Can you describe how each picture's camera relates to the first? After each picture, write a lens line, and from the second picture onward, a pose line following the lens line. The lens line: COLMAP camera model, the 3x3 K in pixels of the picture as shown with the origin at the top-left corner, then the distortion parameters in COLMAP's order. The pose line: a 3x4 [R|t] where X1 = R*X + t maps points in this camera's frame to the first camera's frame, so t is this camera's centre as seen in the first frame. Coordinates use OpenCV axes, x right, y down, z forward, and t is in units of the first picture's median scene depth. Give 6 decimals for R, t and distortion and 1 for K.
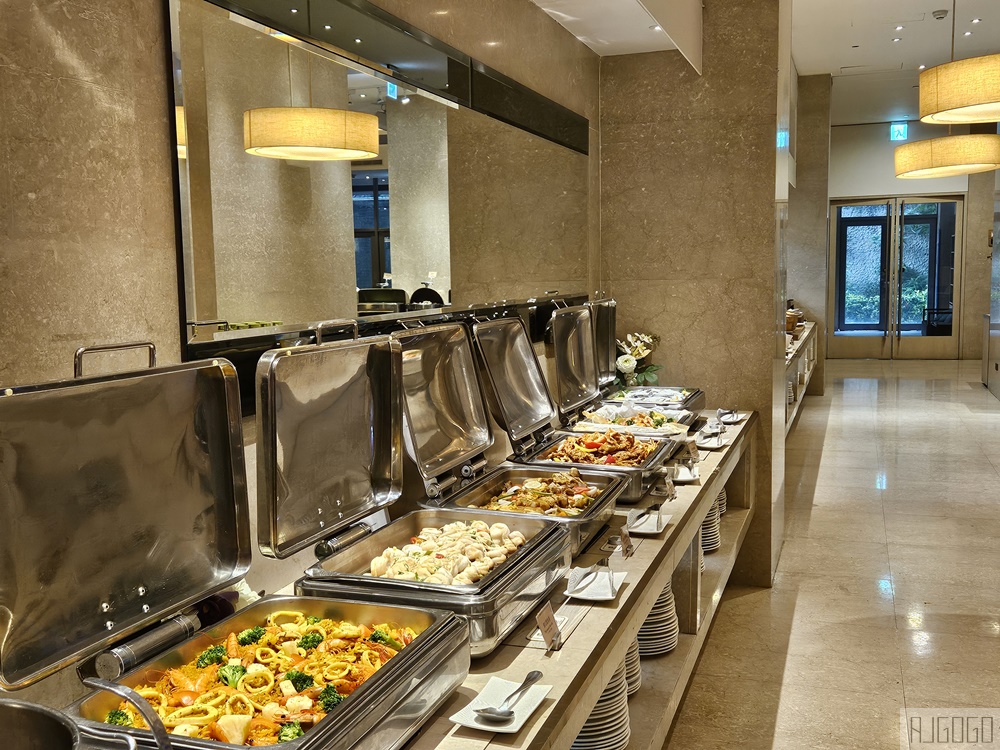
lens RADIAL K [[1066.5, 0, 500.0], [0, 1066.5, 375.0], [0, 0, 1]] dist [0.104578, -0.009886]
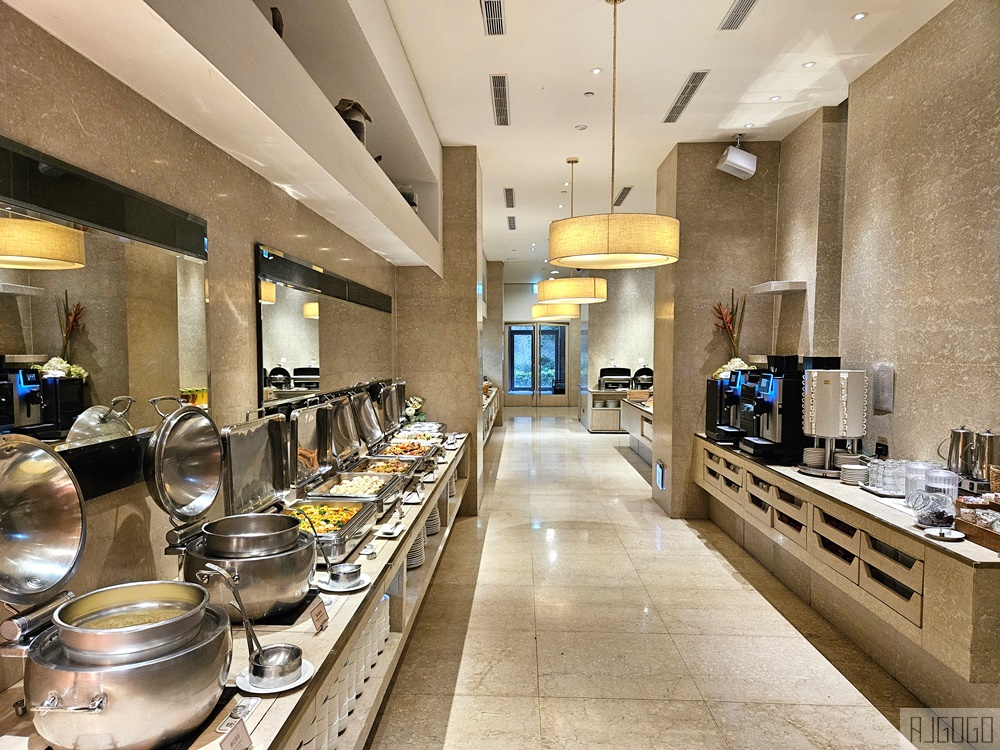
lens RADIAL K [[1066.5, 0, 500.0], [0, 1066.5, 375.0], [0, 0, 1]] dist [0.104578, -0.009886]
pose [[0.963062, -0.003089, 0.269262, -0.289475], [0.013330, 0.999255, -0.036217, -0.004439], [-0.268950, 0.038469, 0.962386, -1.118601]]
